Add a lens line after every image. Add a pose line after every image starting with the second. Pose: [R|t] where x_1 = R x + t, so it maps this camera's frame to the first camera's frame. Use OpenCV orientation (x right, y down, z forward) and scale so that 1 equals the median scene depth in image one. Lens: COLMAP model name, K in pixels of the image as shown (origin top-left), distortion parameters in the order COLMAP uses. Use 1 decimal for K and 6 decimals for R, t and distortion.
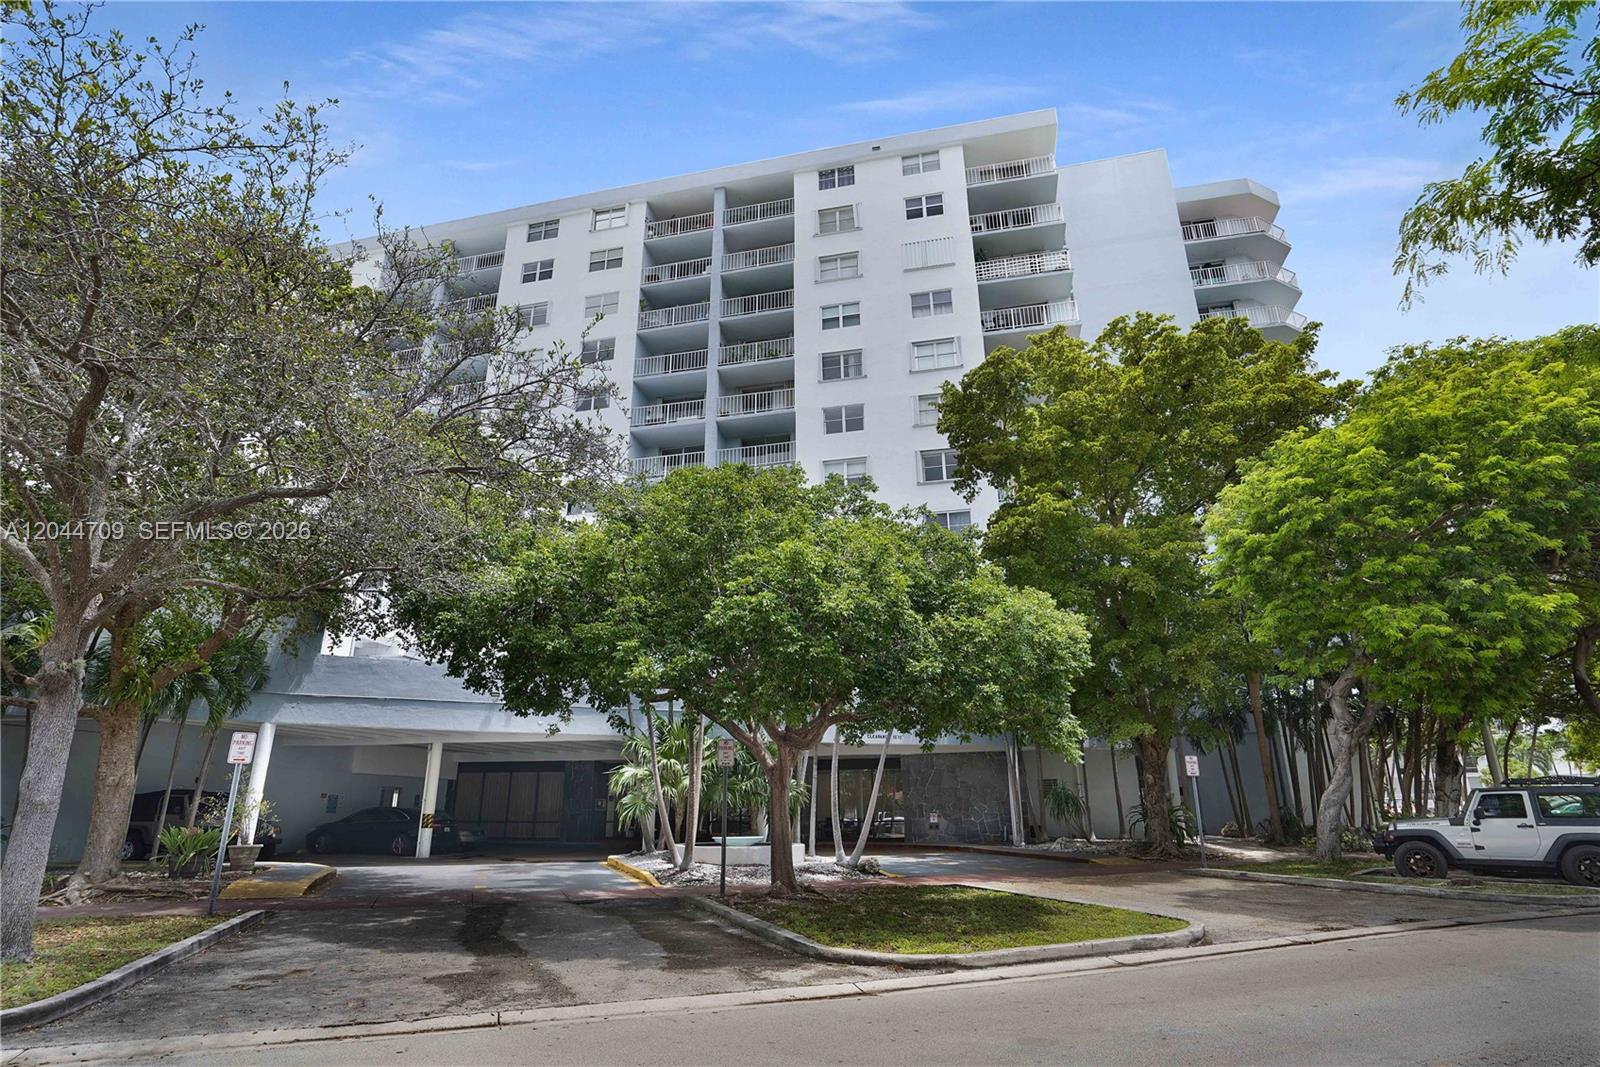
lens RADIAL K [[787.9, 0, 798.2], [0, 787.9, 537.8], [0, 0, 1]] dist [-0.055293, 0.030255]
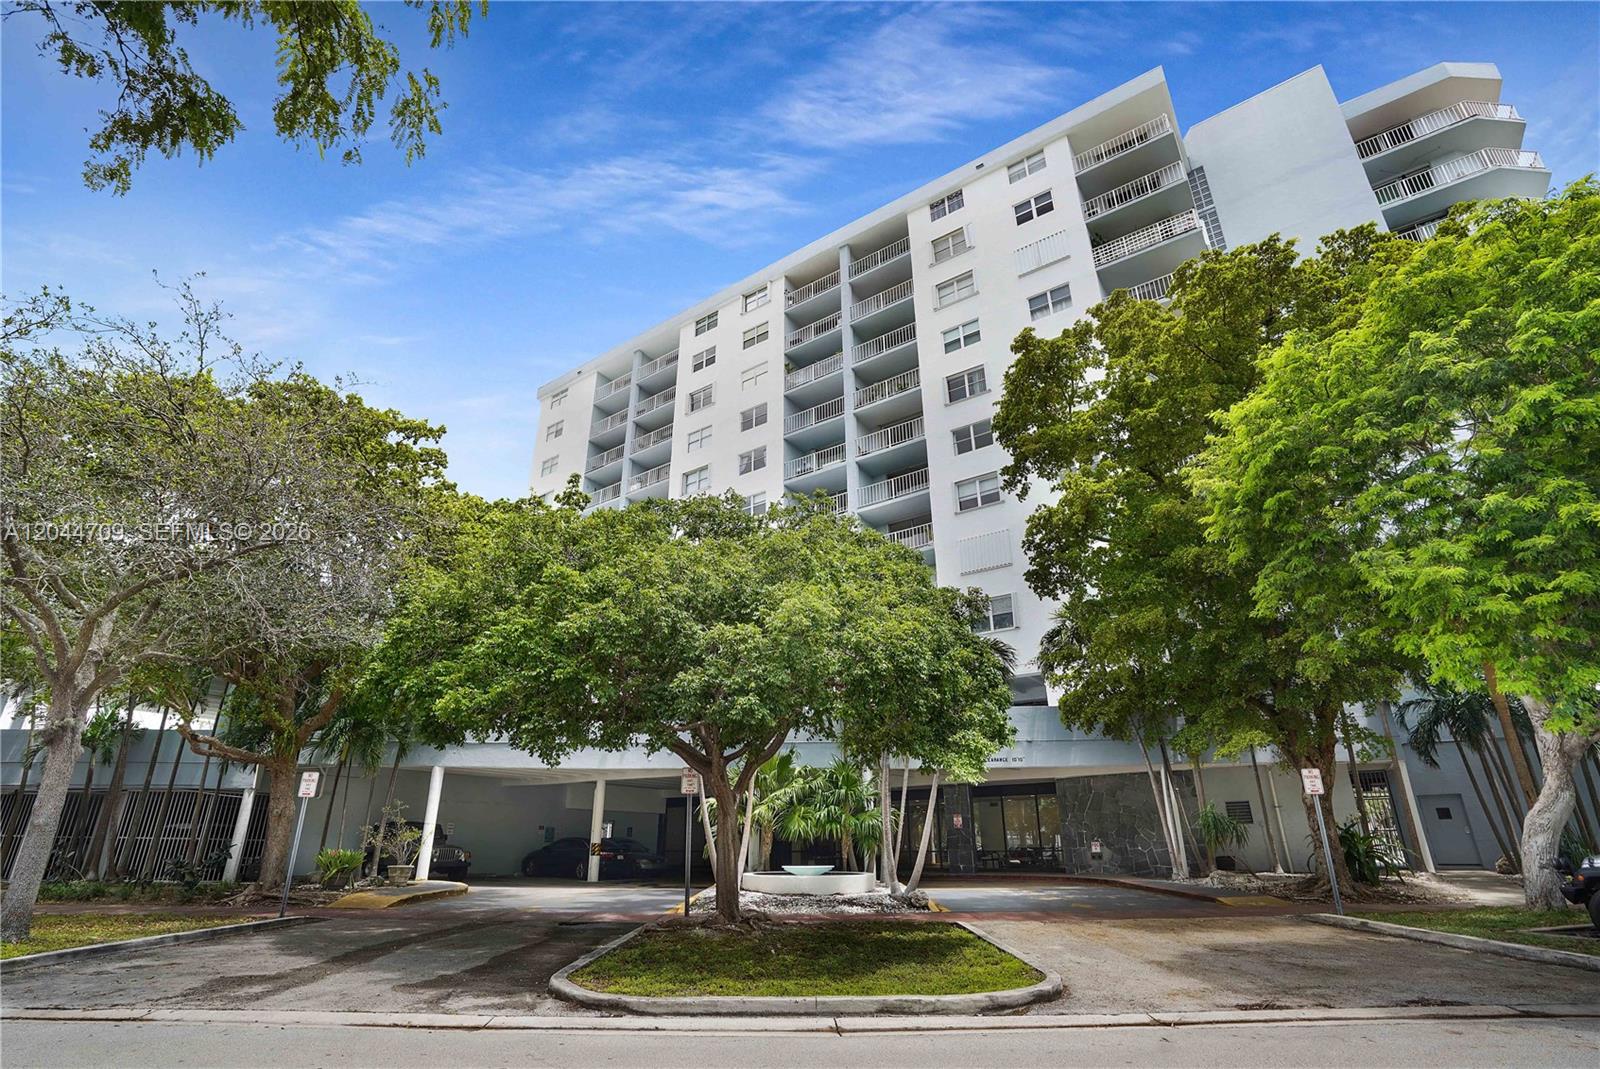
lens RADIAL K [[741.8, 0, 802.8], [0, 741.8, 540.5], [0, 0, 1]] dist [-0.054105, 0.022536]
pose [[0.926354, -0.139376, -0.349918, 0.163445], [0.120610, 0.989865, -0.074976, 0.021522], [0.356821, 0.027250, 0.933775, 0.057983]]
